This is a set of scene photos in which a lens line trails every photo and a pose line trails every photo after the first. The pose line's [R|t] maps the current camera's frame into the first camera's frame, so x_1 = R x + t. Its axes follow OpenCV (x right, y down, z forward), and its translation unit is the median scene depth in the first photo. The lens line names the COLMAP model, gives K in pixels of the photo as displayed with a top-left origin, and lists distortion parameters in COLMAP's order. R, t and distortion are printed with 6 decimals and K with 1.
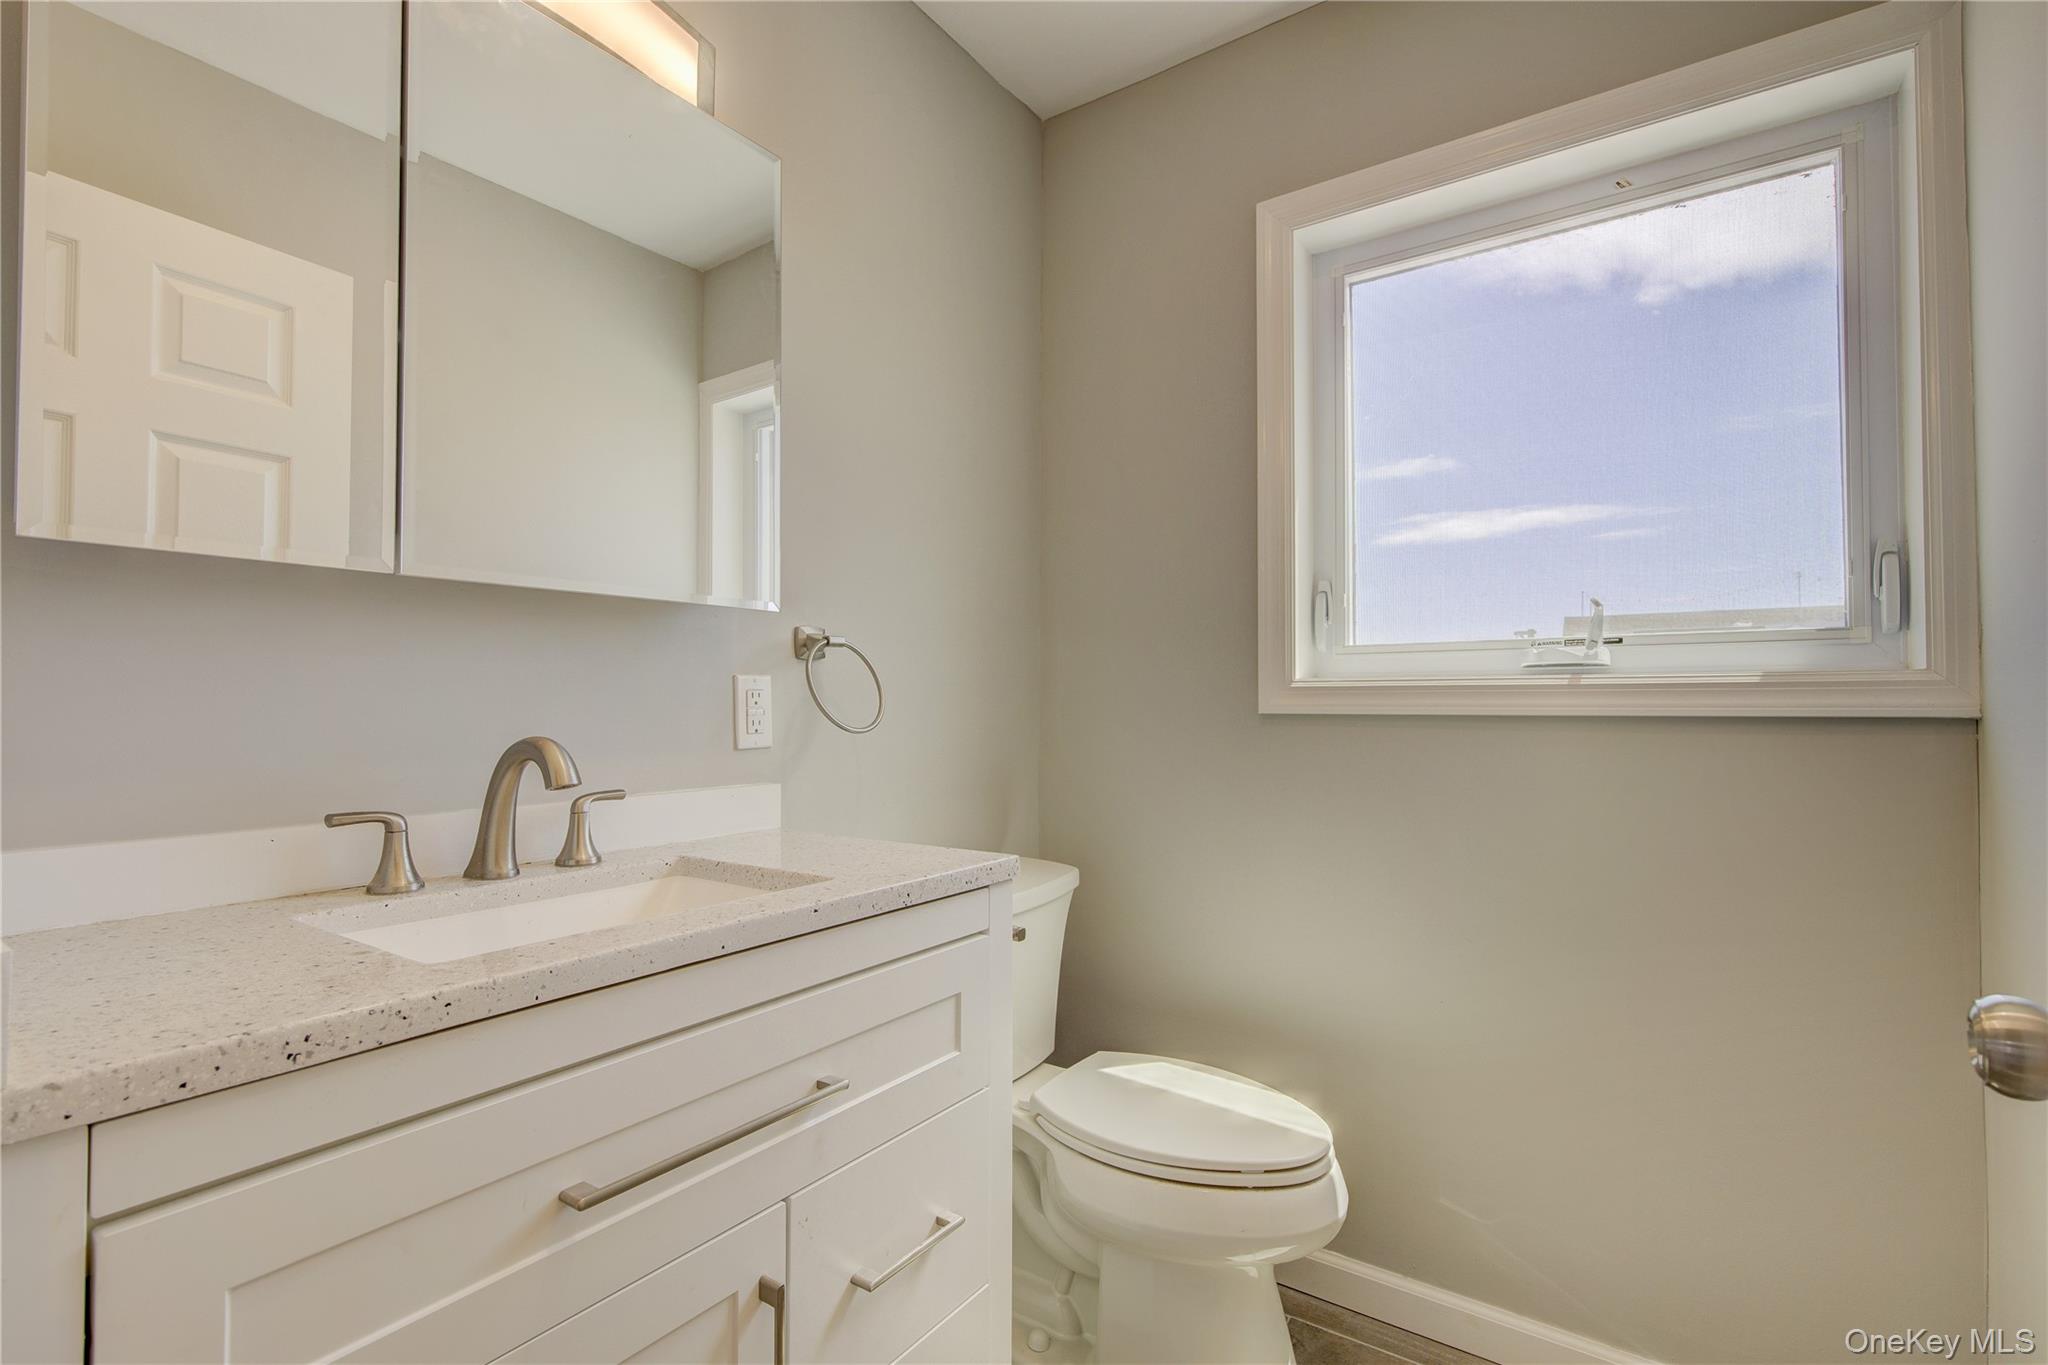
lens RADIAL K [[938.2, 0, 1021.5], [0, 938.2, 673.3], [0, 0, 1]] dist [-0.001414, 0.000643]
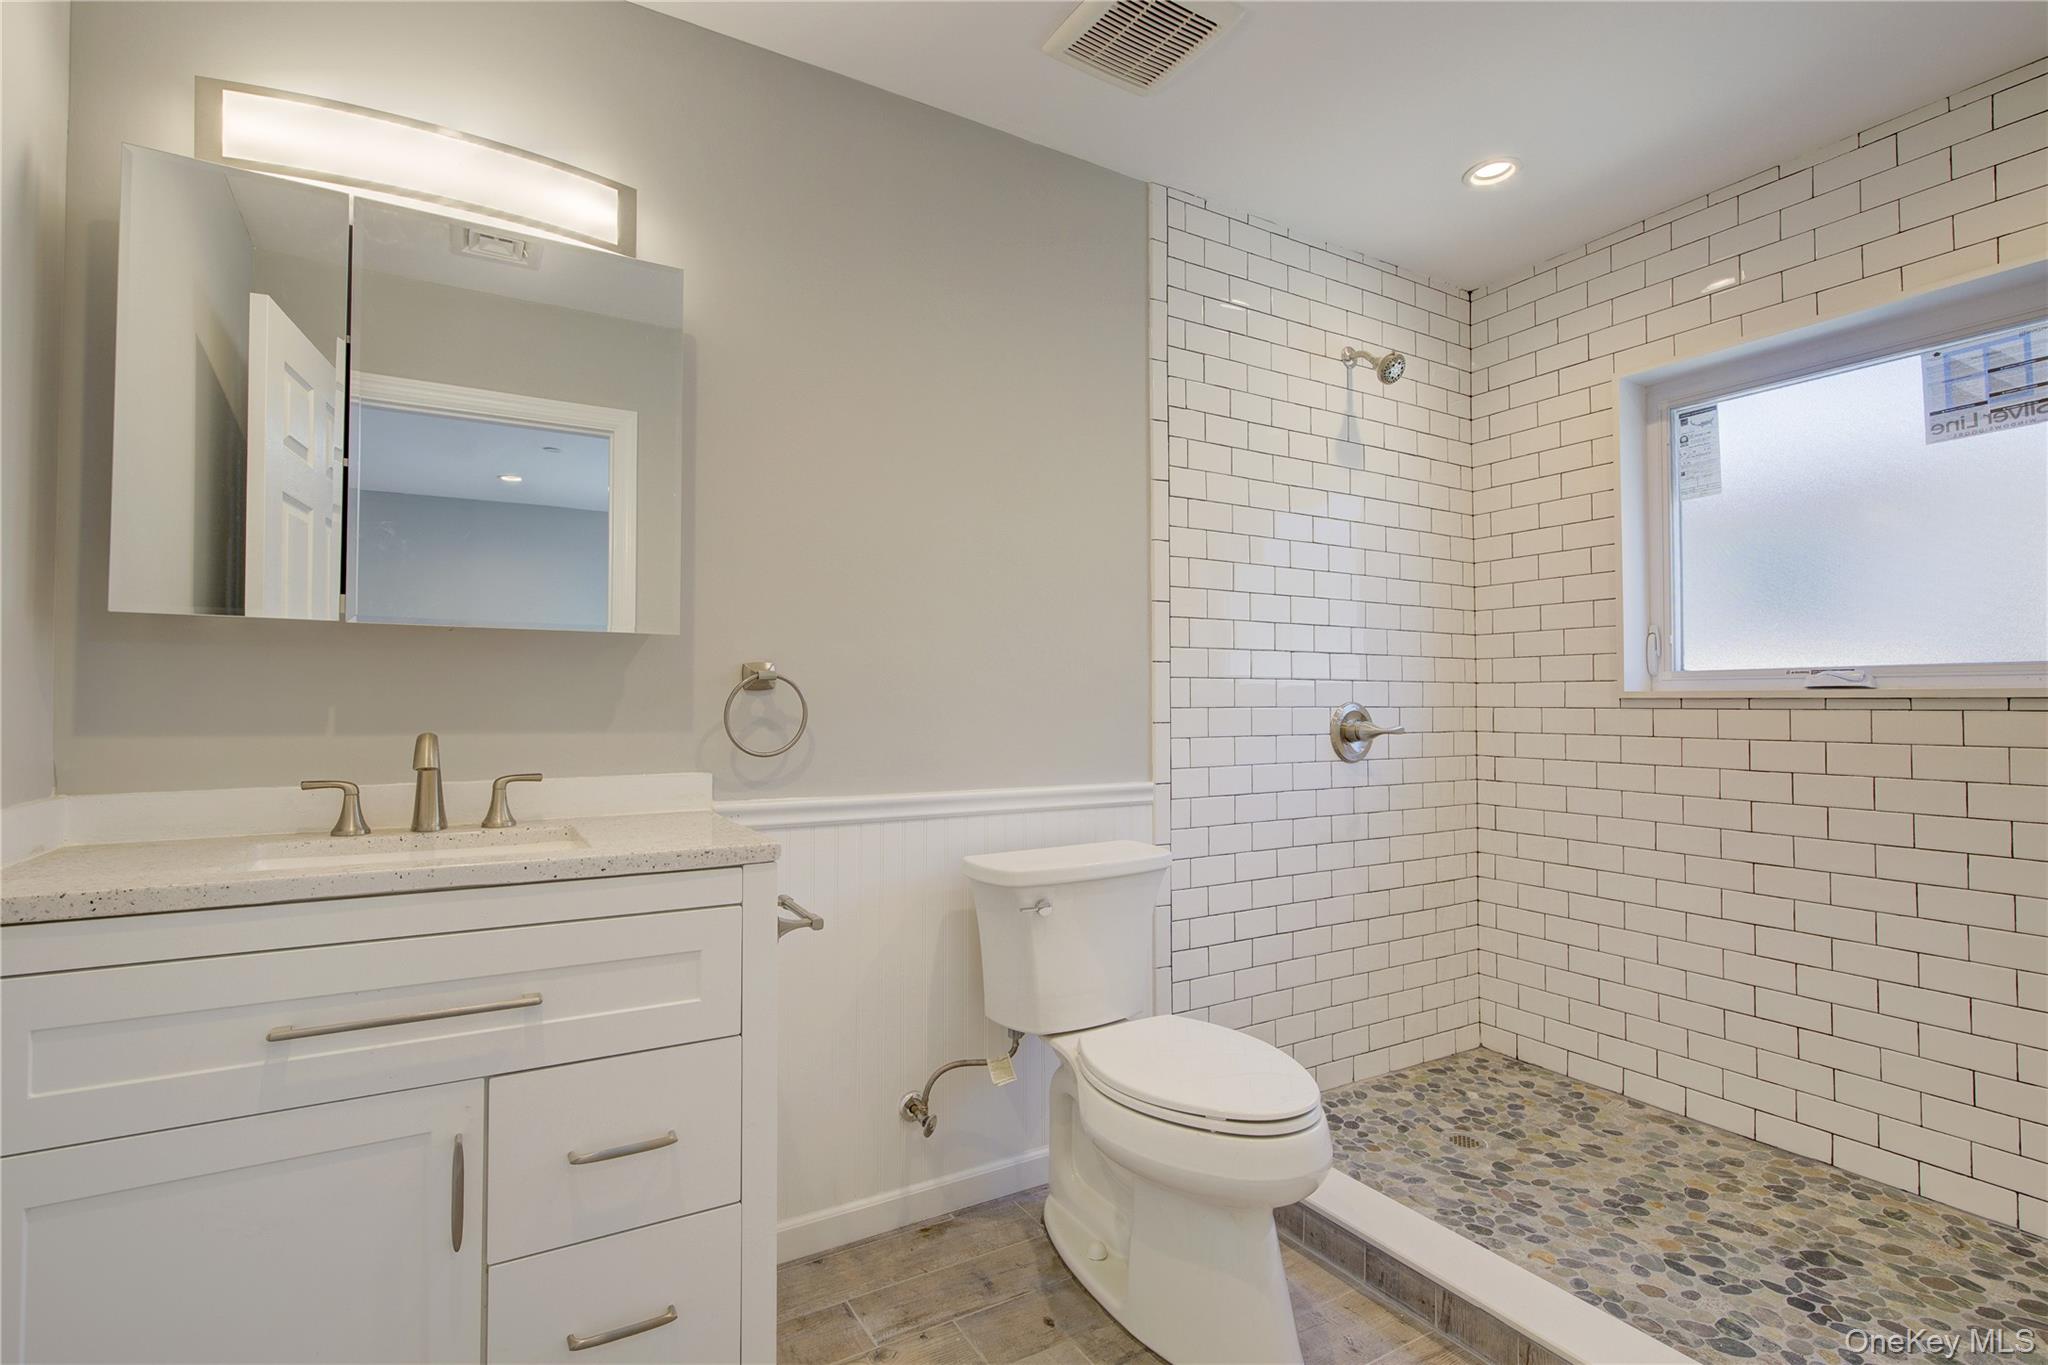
lens RADIAL K [[938.2, 0, 1009.2], [0, 938.2, 698.5], [0, 0, 1]] dist [-0.001414, 0.000643]
pose [[0.907849, -0.009252, -0.419196, 0.868694], [0.014606, 0.999848, 0.009563, 0.016381], [0.419043, -0.014804, 0.907846, 0.081139]]
